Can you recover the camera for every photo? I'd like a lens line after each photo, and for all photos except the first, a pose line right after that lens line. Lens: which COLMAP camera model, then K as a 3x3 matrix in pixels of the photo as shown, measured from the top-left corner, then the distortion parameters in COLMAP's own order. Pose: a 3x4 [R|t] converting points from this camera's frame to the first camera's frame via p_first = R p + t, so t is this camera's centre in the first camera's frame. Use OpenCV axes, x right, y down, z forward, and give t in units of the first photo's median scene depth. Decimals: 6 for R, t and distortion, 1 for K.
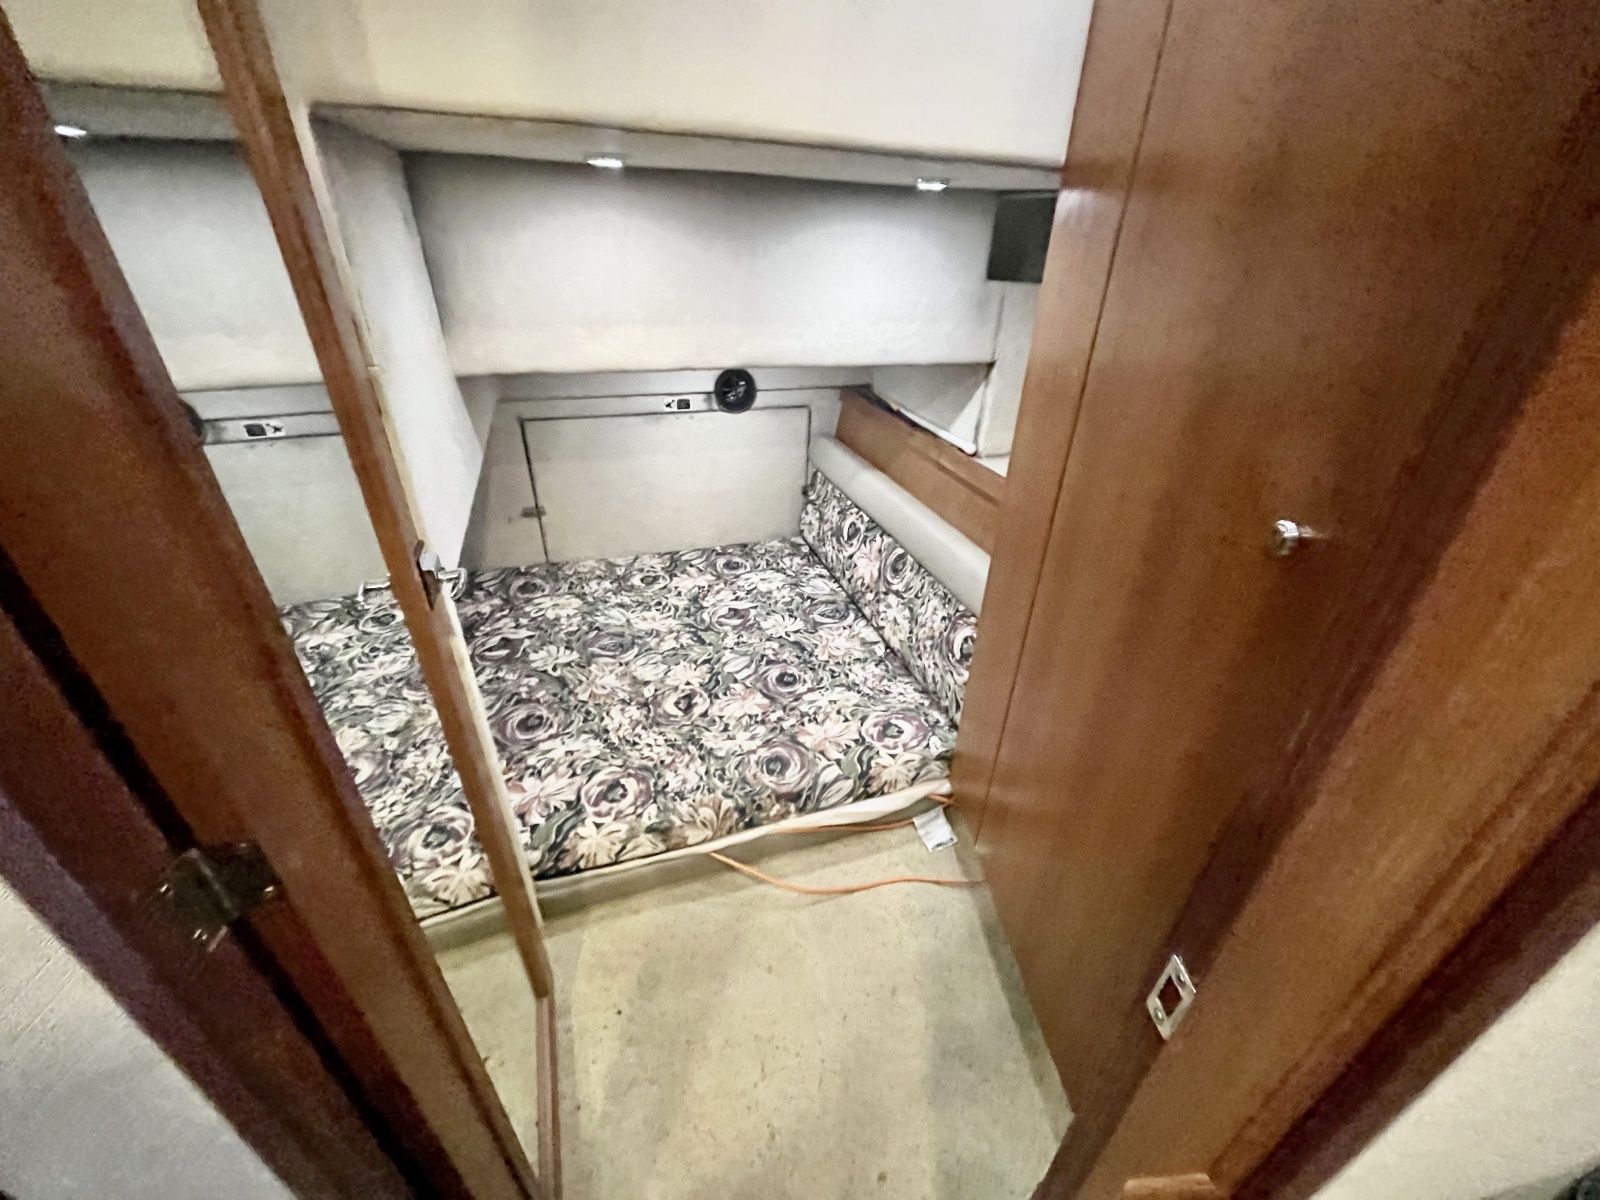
lens RADIAL K [[654.1, 0, 800.0], [0, 654.1, 600.0], [0, 0, 1]] dist [-0.001127, -0.000280]
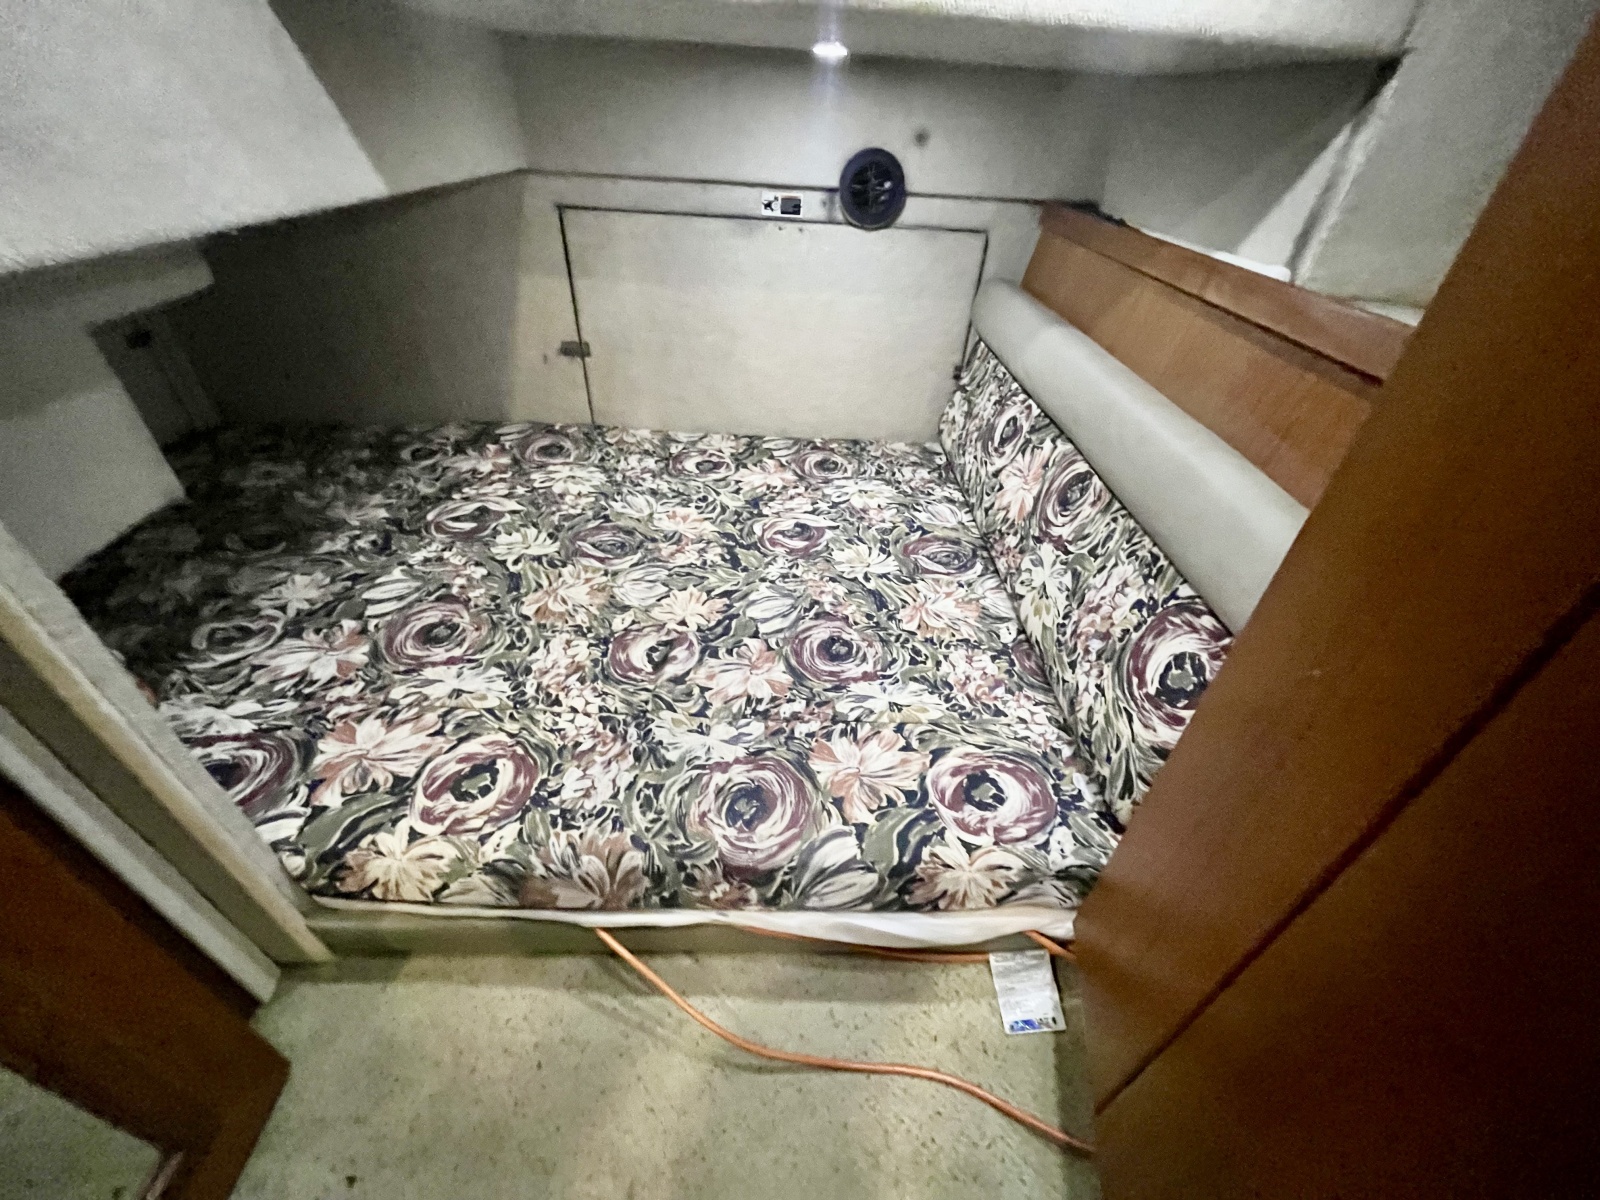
lens RADIAL K [[654.1, 0, 800.0], [0, 654.1, 600.0], [0, 0, 1]] dist [-0.001127, -0.000280]
pose [[0.950482, 0.200211, -0.237696, 0.082842], [-0.174355, 0.976660, 0.125440, 0.006342], [0.257262, -0.077785, 0.963206, 0.408762]]
